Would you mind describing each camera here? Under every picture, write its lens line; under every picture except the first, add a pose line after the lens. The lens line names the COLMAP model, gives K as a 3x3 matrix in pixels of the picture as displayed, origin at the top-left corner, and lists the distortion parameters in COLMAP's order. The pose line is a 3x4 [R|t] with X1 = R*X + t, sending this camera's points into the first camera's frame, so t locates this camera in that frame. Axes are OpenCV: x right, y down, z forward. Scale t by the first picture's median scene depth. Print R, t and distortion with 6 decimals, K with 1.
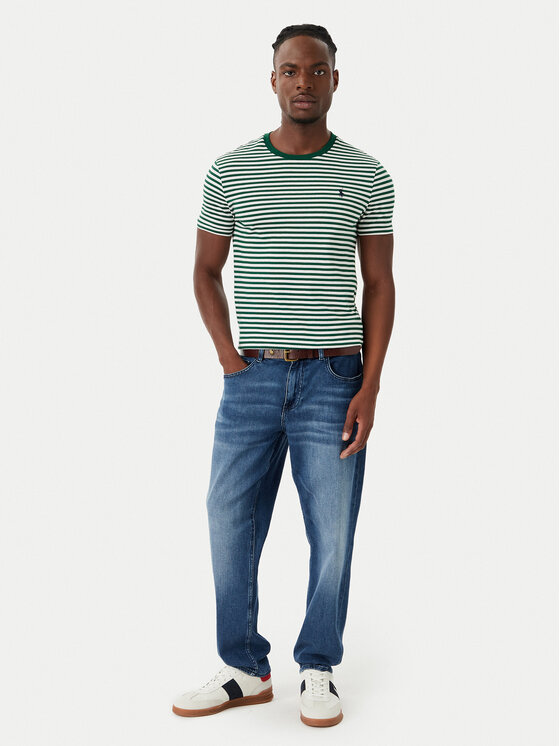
lens RADIAL K [[1146.1, 0, 279.6], [0, 1146.1, 373.0], [0, 0, 1]] dist [-0.088604, 0.000000]
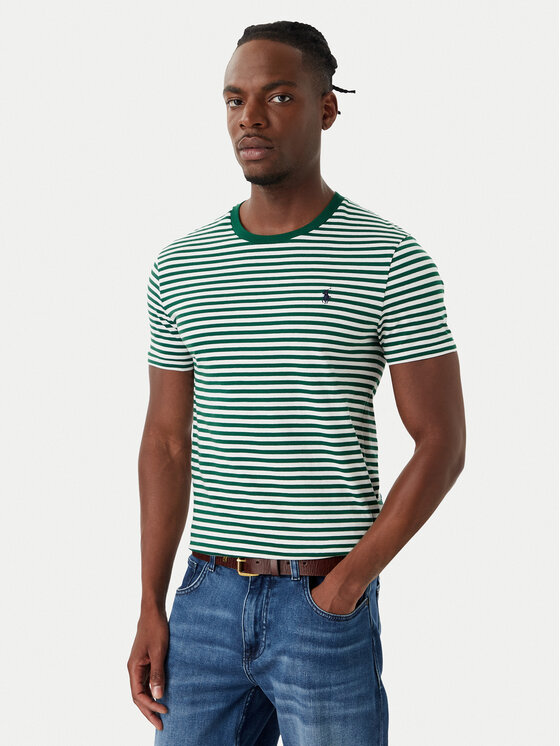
lens RADIAL K [[1146.1, 0, 280.5], [0, 1146.1, 372.6], [0, 0, 1]] dist [-0.088604, 0.000000]
pose [[0.947897, -0.022810, -0.317760, 0.217189], [0.008162, 0.998845, -0.047353, -0.089537], [0.318473, 0.042292, 0.946988, 0.430998]]
